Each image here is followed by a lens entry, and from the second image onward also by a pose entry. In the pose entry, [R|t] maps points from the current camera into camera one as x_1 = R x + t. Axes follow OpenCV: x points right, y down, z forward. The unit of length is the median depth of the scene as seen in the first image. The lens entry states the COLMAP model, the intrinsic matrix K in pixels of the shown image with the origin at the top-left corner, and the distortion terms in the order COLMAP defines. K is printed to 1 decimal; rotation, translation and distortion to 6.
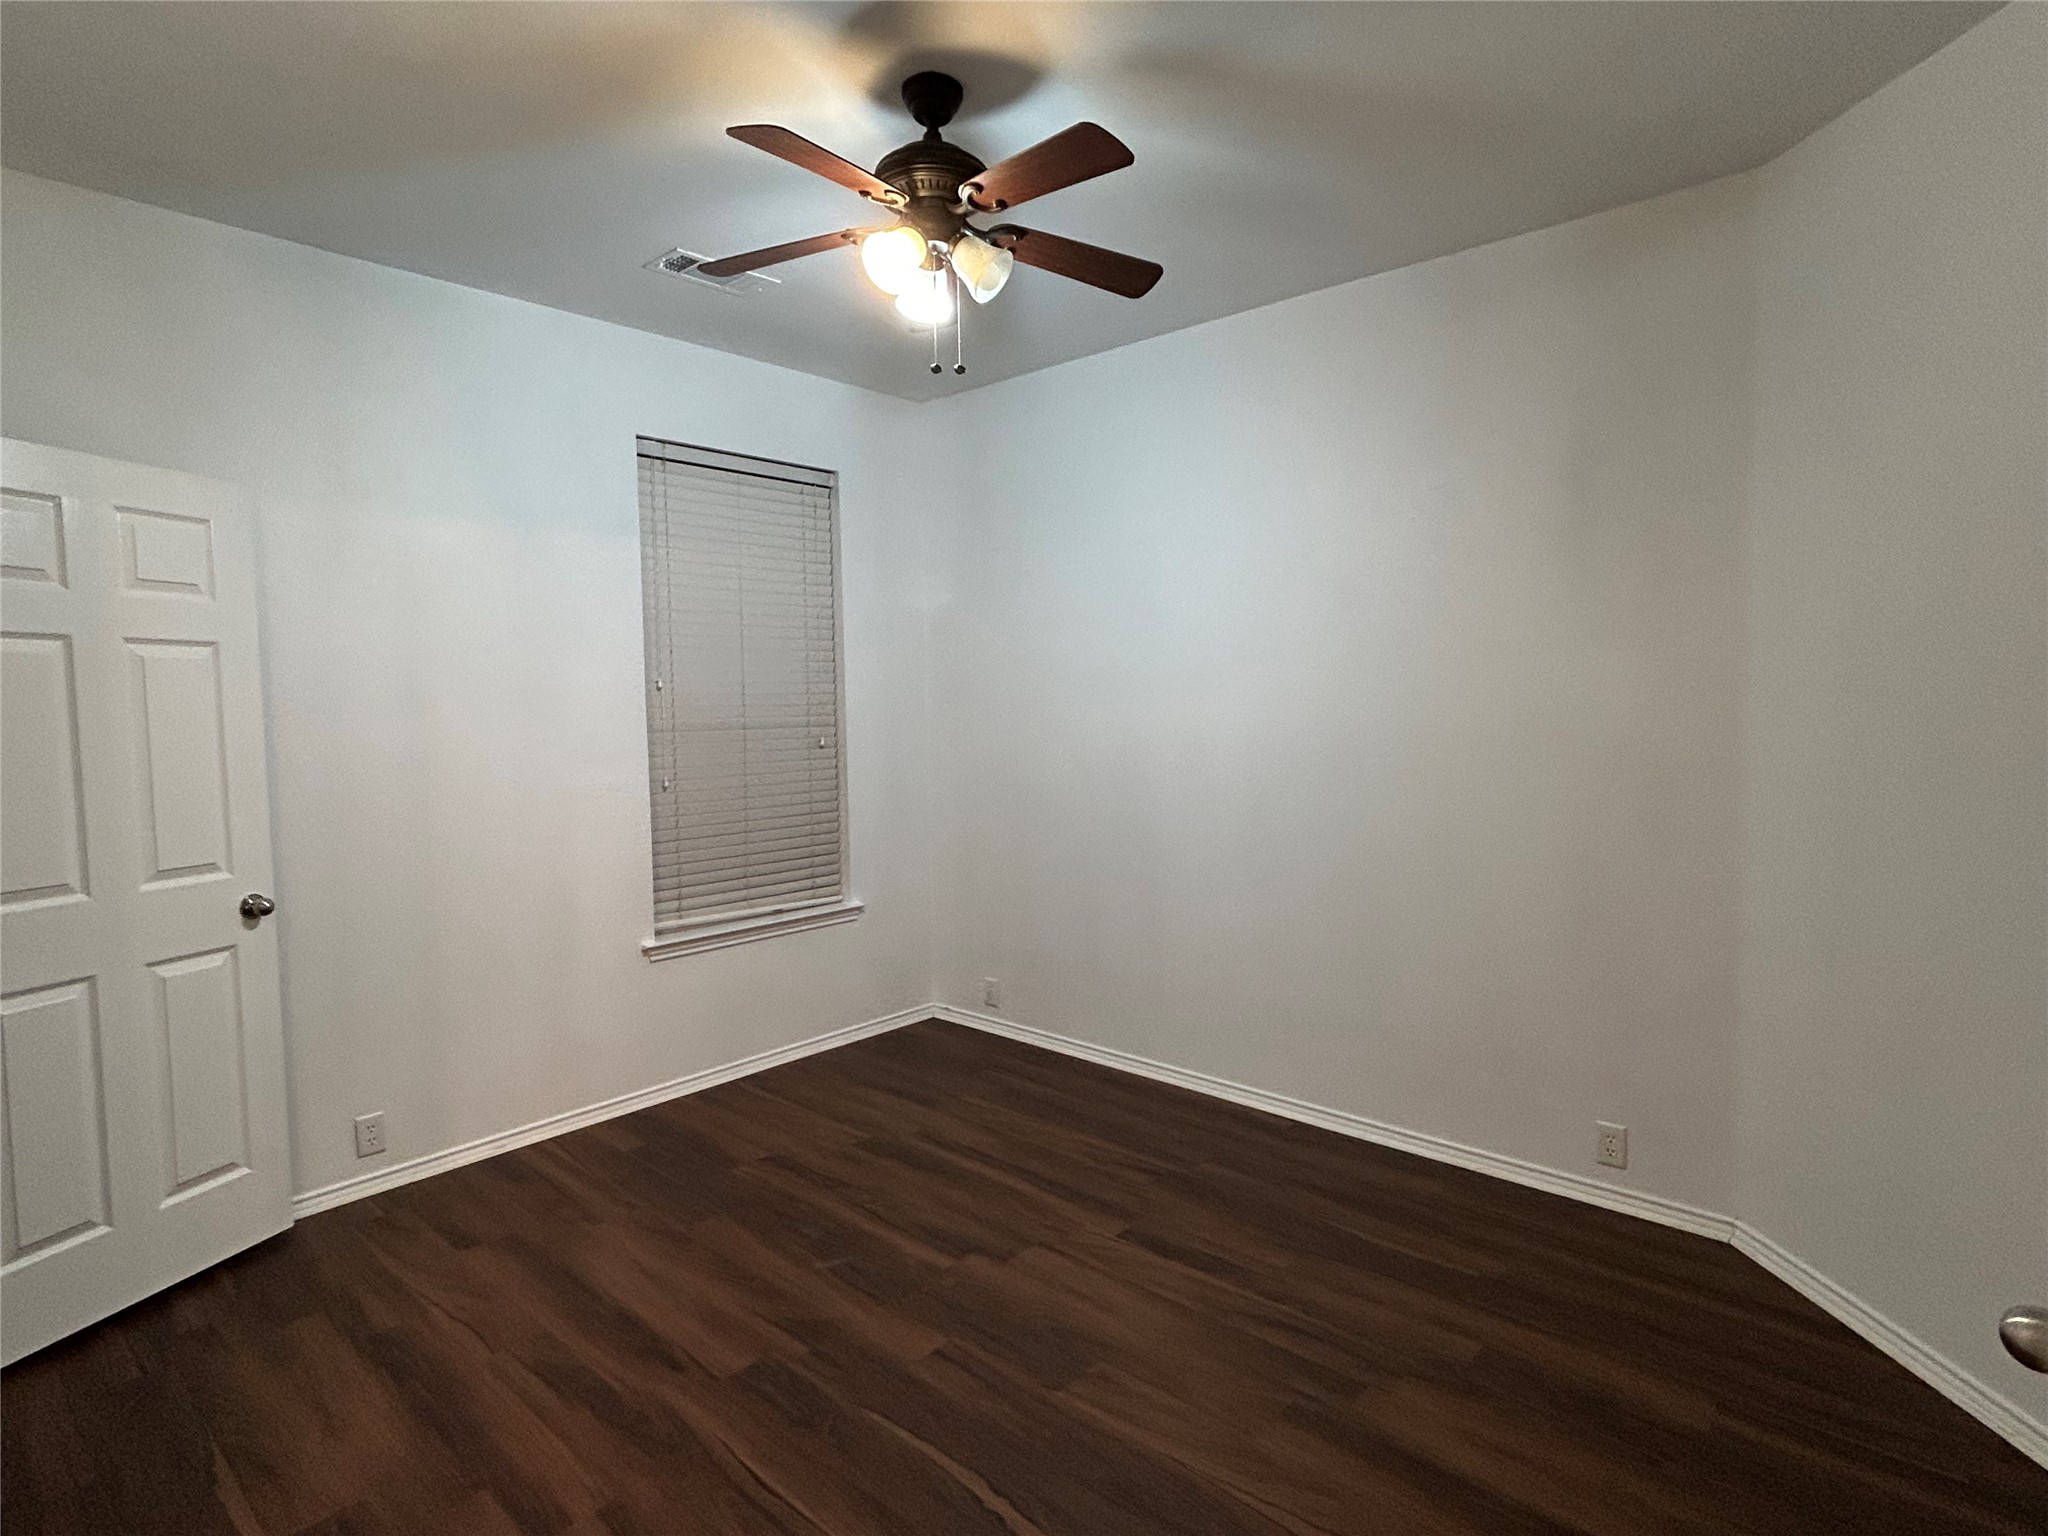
lens RADIAL K [[1060.3, 0, 1024.0], [0, 1060.3, 768.0], [0, 0, 1]] dist [-0.001681, 0.000588]
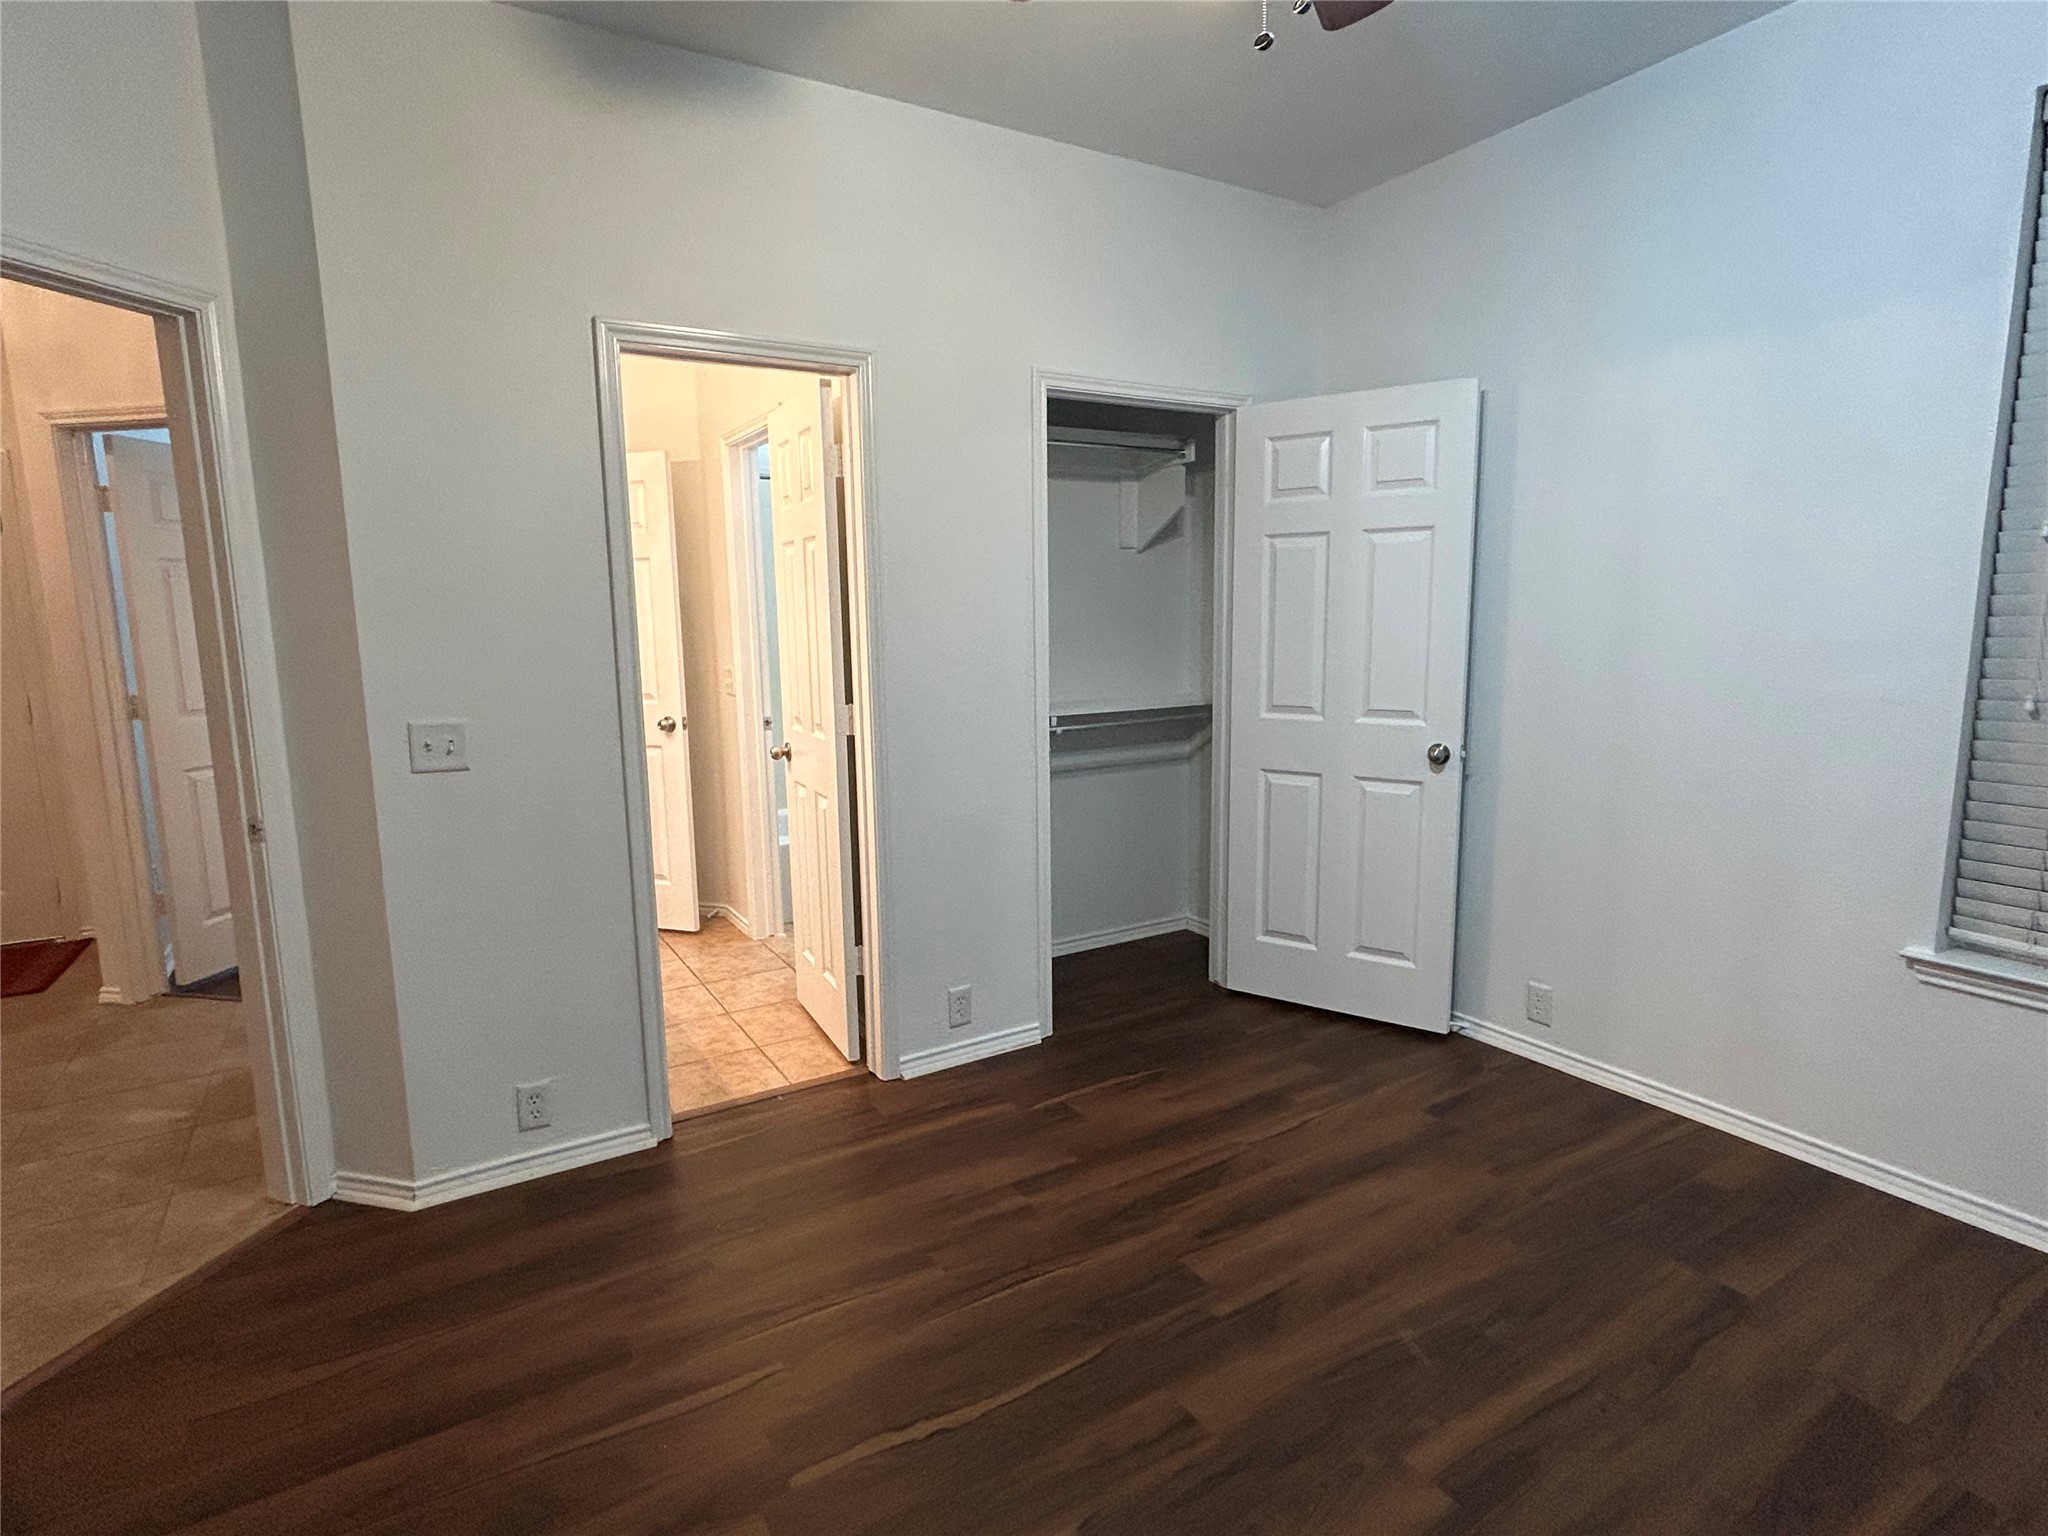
lens RADIAL K [[1060.3, 0, 1024.0], [0, 1060.3, 768.0], [0, 0, 1]] dist [-0.001681, 0.000588]
pose [[-0.291169, 0.158348, -0.943476, 0.539142], [-0.042117, 0.983129, 0.178001, -0.045583], [0.955744, 0.091565, -0.279587, 0.933554]]
